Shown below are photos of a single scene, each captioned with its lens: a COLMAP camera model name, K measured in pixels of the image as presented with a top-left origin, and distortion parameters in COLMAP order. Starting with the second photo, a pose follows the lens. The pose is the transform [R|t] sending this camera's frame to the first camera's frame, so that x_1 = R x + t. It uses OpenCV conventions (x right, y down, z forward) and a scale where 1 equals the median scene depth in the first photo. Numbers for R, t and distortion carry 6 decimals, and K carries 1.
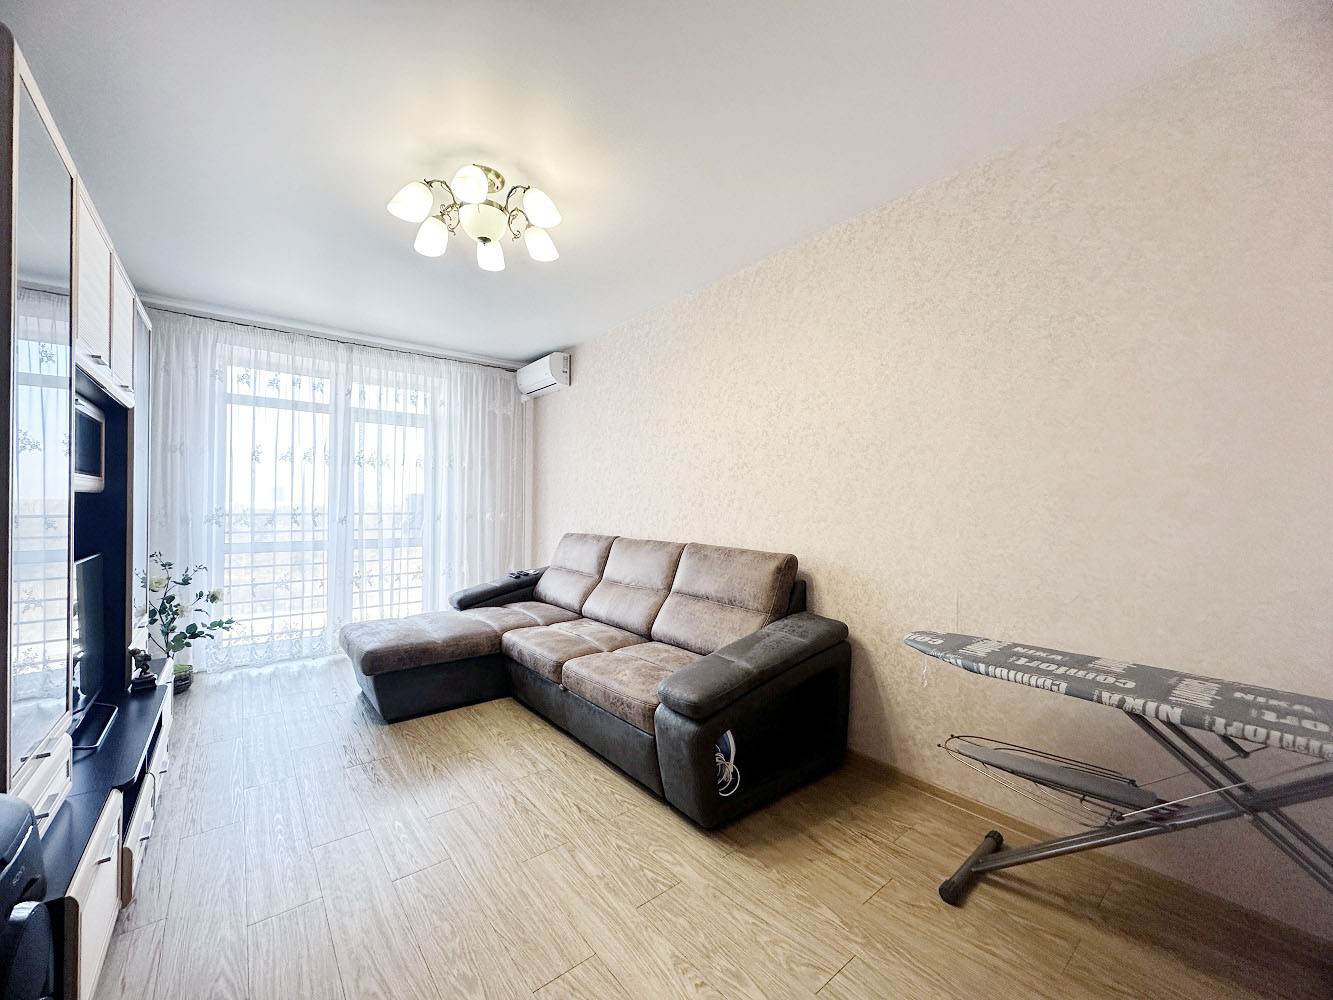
lens RADIAL K [[530.1, 0, 667.8], [0, 530.1, 500.3], [0, 0, 1]] dist [-0.001698, 0.000546]
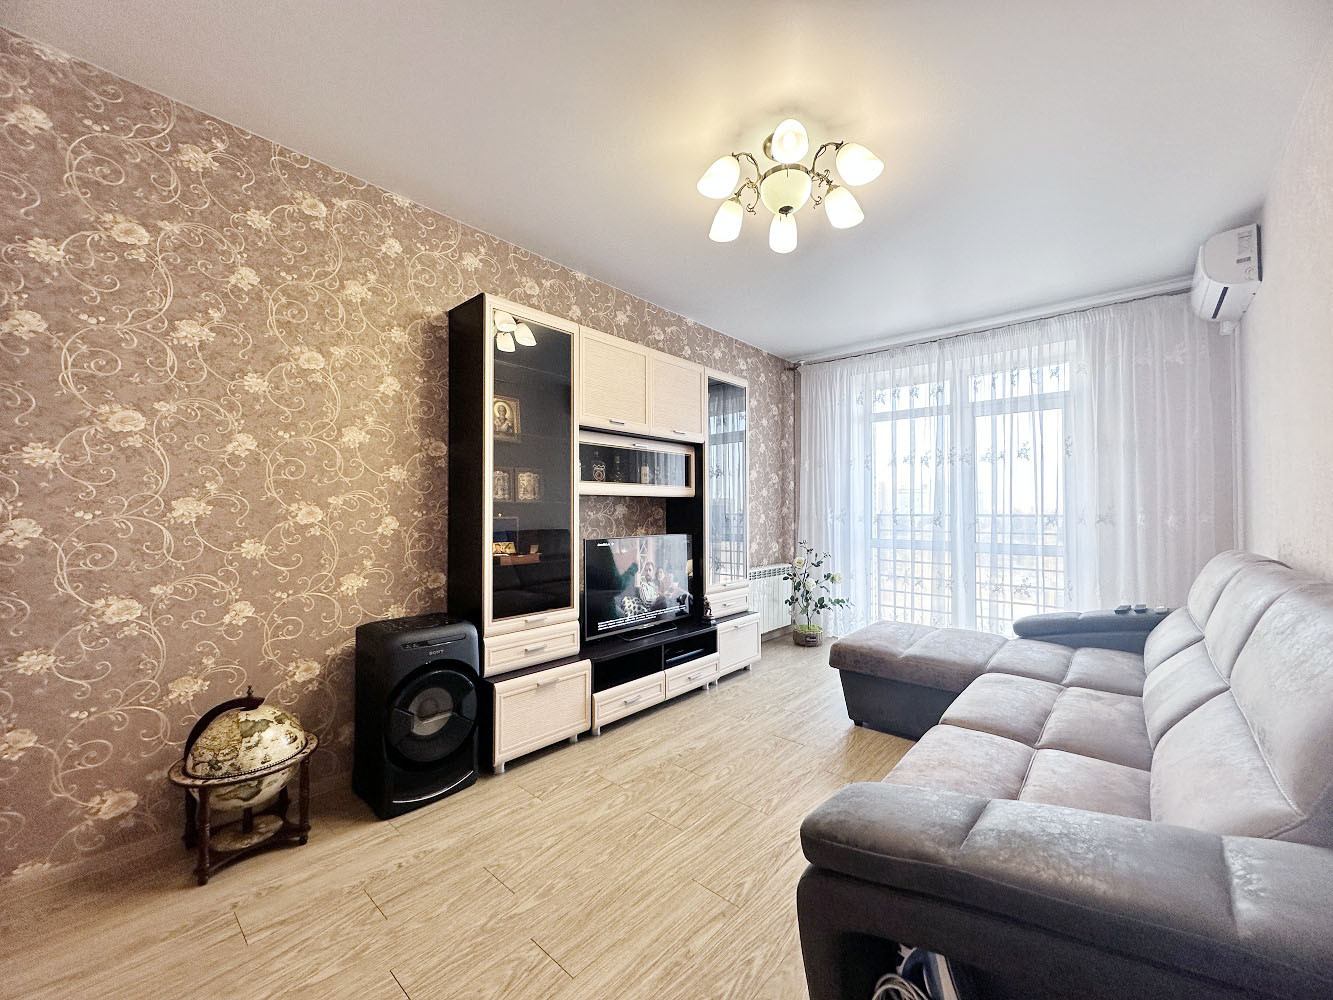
lens RADIAL K [[530.1, 0, 667.8], [0, 530.1, 500.3], [0, 0, 1]] dist [-0.001698, 0.000546]
pose [[0.166741, -0.021704, -0.985762, 0.289628], [0.009883, 0.999744, -0.020340, 0.015146], [0.985951, -0.006351, 0.166913, 0.358445]]
